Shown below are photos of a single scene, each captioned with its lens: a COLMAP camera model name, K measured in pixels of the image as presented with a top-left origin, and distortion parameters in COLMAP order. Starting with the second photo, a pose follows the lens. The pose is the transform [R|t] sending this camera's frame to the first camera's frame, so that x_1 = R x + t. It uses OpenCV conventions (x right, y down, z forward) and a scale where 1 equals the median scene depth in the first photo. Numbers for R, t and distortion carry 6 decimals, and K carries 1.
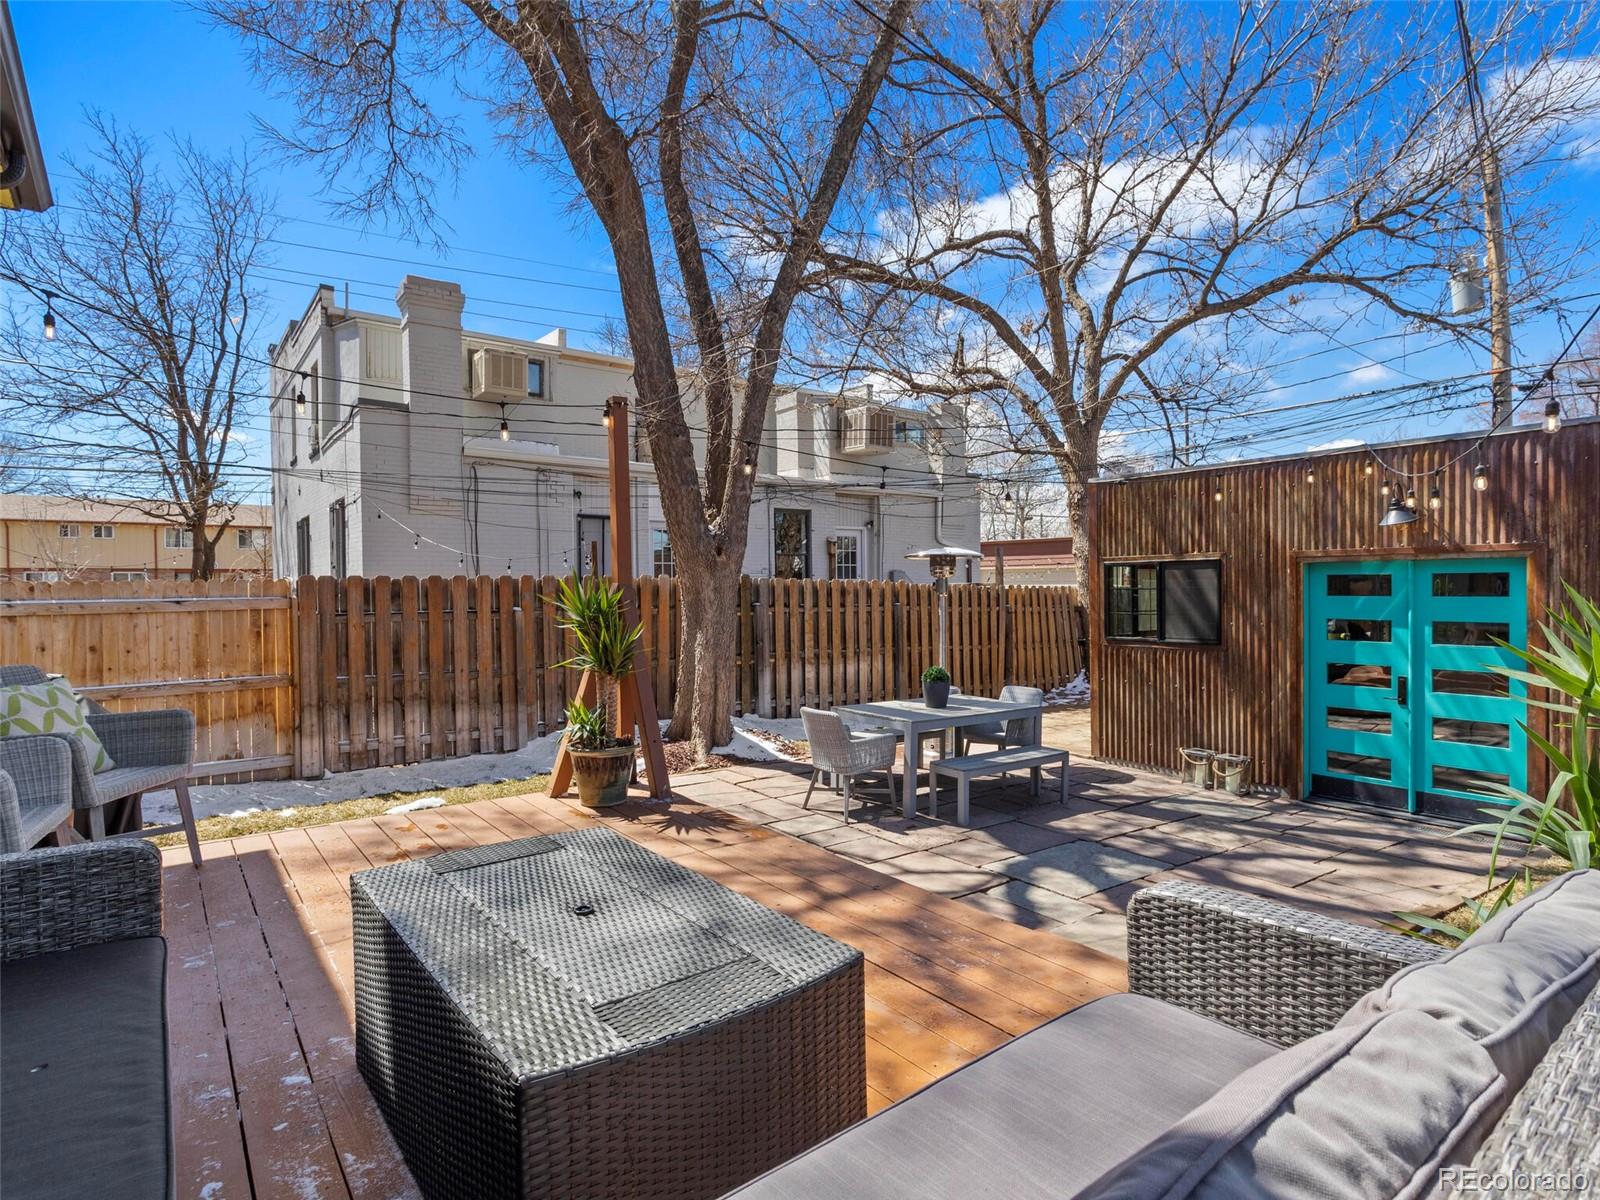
lens RADIAL K [[834.9, 0, 810.4], [0, 834.9, 601.0], [0, 0, 1]] dist [0.005259, 0.000892]
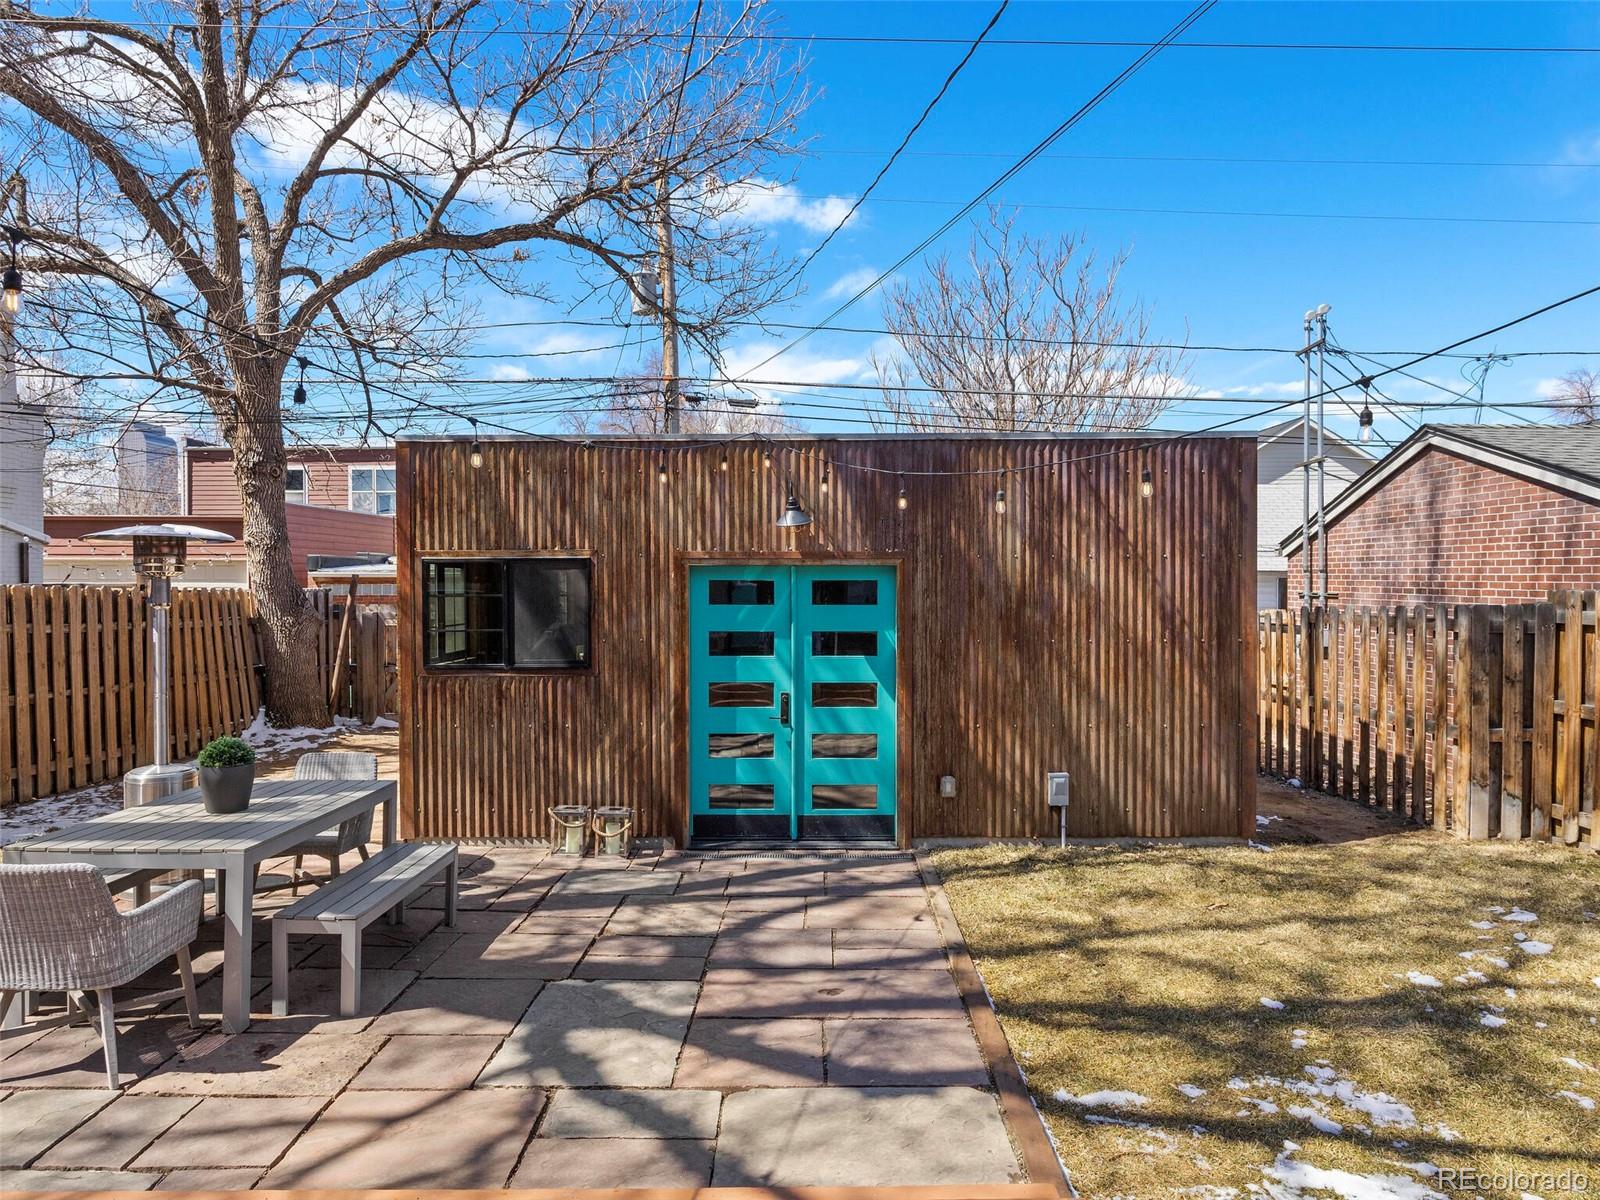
lens RADIAL K [[1027.5, 0, 808.9], [0, 1027.5, 615.5], [0, 0, 1]] dist [-0.035779, 0.008200]
pose [[0.597238, -0.016446, 0.801896, -0.154836], [0.008252, 0.999863, 0.014360, -0.008077], [-0.802022, -0.001959, 0.597291, 0.249040]]
